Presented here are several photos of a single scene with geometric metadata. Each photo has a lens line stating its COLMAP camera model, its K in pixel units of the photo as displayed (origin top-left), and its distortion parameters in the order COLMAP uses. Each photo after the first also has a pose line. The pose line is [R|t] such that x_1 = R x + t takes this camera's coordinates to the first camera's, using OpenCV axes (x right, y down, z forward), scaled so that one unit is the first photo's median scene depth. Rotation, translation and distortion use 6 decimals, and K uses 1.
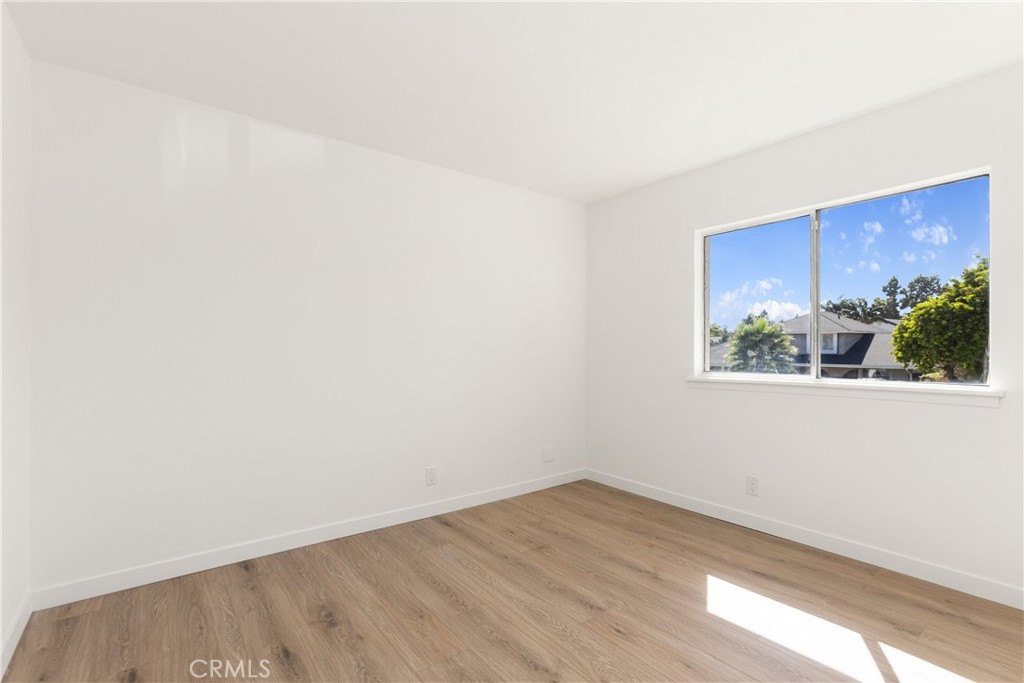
lens RADIAL K [[465.3, 0, 511.5], [0, 465.3, 336.4], [0, 0, 1]] dist [-0.025246, 0.017425]
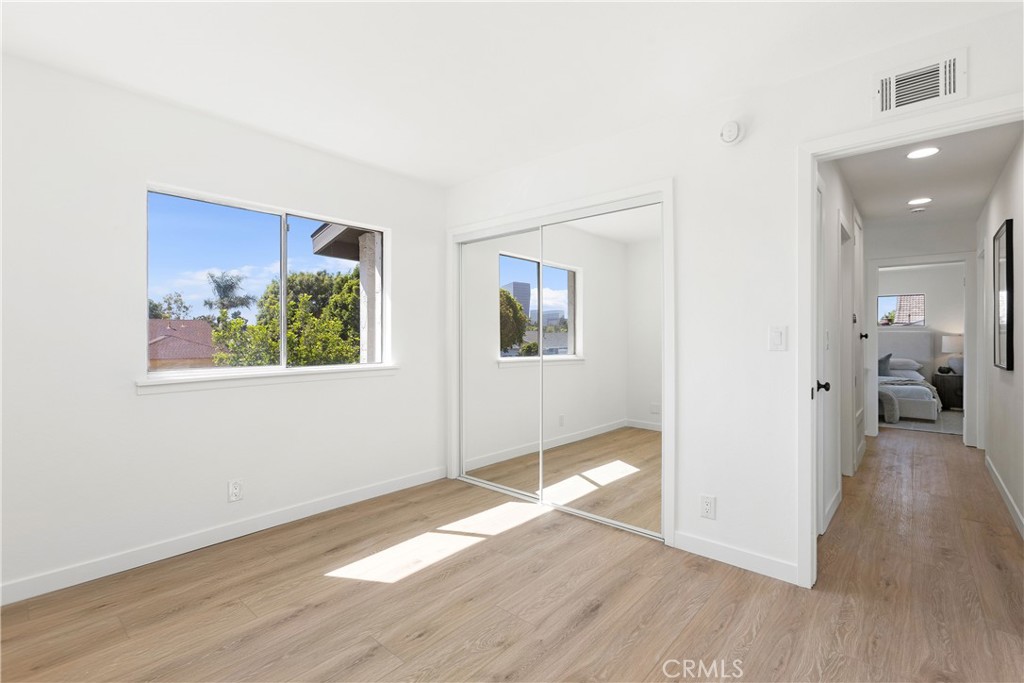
lens RADIAL K [[465.3, 0, 511.5], [0, 465.3, 336.4], [0, 0, 1]] dist [-0.025246, 0.017425]
pose [[-0.198841, 0.003247, 0.980026, -0.599741], [-0.031455, 0.999458, -0.009693, 0.011814], [-0.979527, -0.032754, -0.198631, 0.812586]]
